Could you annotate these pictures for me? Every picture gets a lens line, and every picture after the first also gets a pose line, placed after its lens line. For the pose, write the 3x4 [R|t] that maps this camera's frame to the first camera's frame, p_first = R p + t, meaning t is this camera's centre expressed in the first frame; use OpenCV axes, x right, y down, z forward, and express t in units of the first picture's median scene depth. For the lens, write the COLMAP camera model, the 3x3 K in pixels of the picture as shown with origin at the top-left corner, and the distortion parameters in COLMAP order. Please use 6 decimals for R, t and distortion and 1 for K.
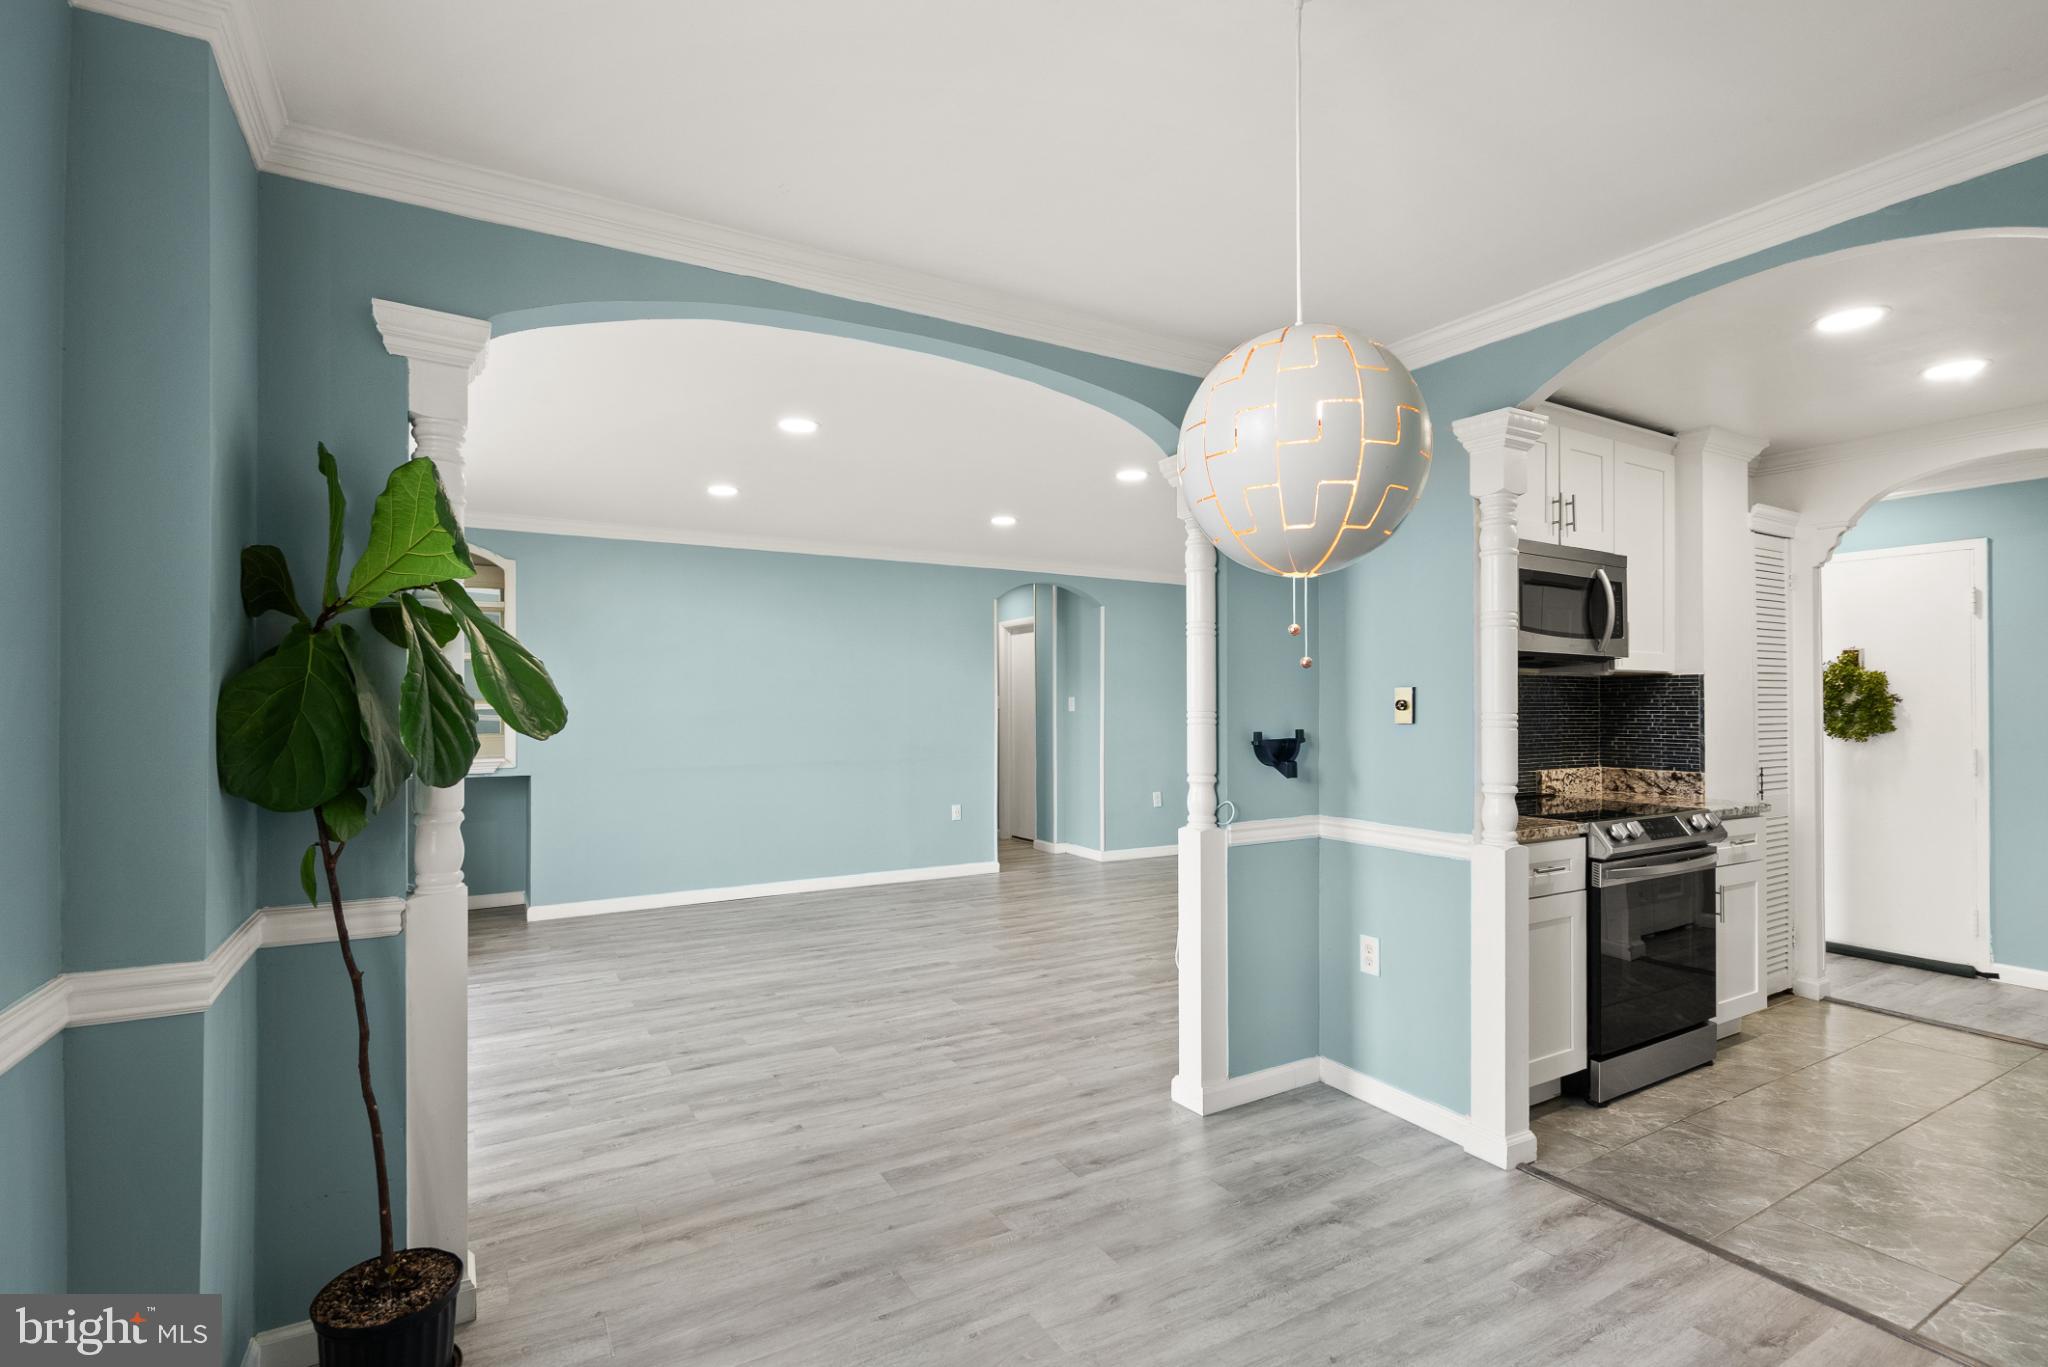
lens RADIAL K [[957.9, 0, 1019.7], [0, 957.9, 691.0], [0, 0, 1]] dist [-0.000894, 0.000552]
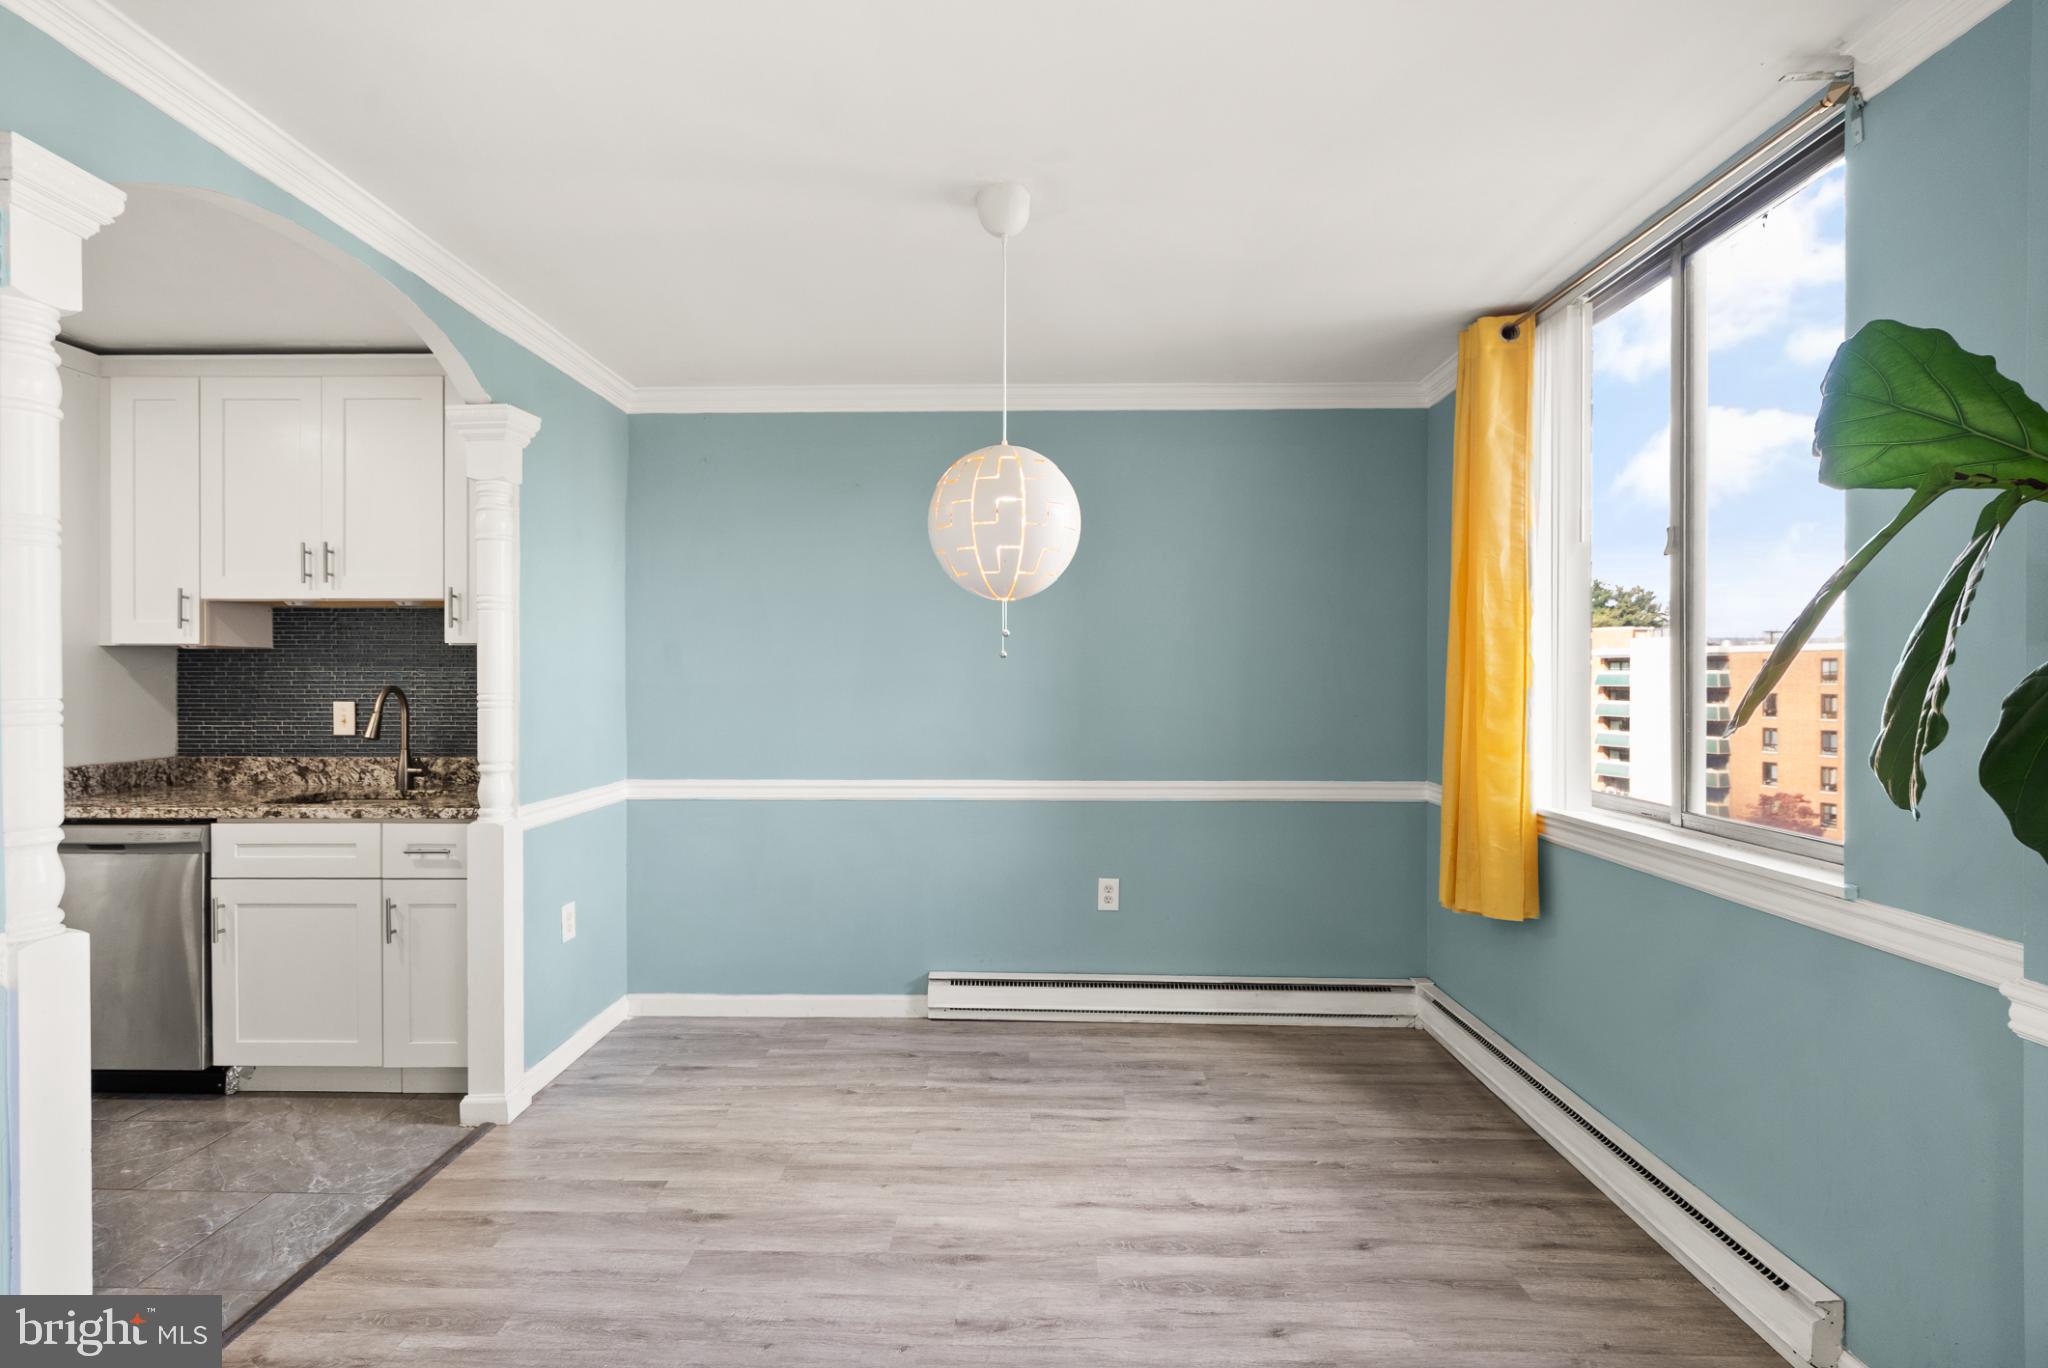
lens RADIAL K [[964.6, 0, 1025.6], [0, 964.6, 681.0], [0, 0, 1]] dist [0.003217, 0.000509]
pose [[-0.857386, -0.000388, 0.514674, -0.194993], [-0.004260, 0.999971, -0.006343, 0.009624], [-0.514656, -0.007631, -0.857363, 0.814097]]
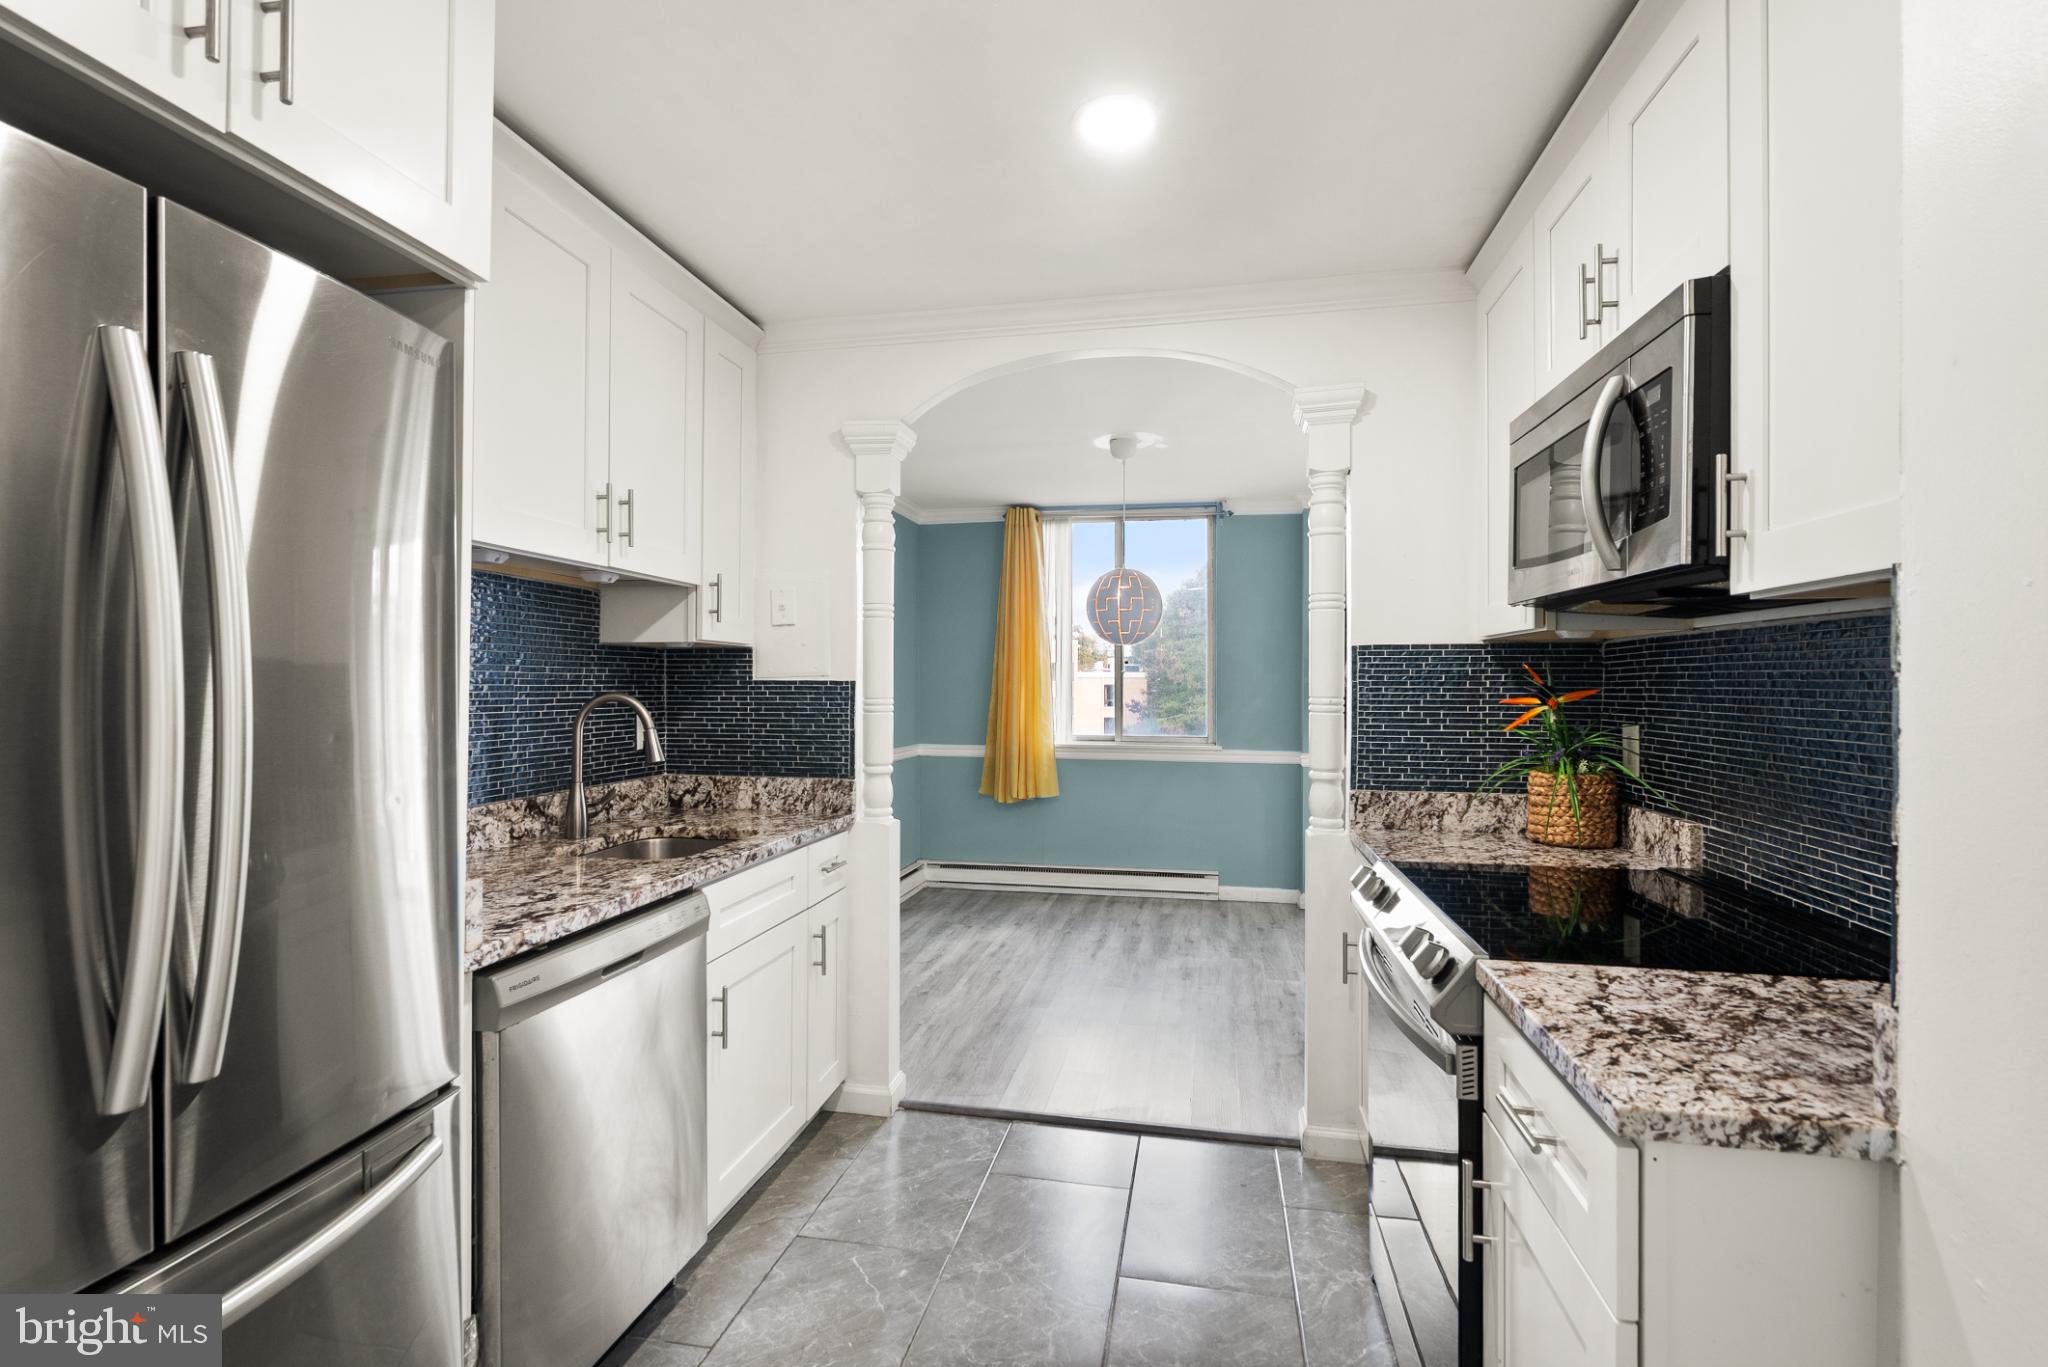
lens RADIAL K [[948.2, 0, 1024.0], [0, 948.2, 683.5], [0, 0, 1]] dist [0.000905, 0.001132]
pose [[-0.657593, -0.000862, -0.753373, 0.984413], [0.005088, 0.999971, -0.005585, 0.009715], [0.753357, -0.007506, -0.657569, 0.966179]]
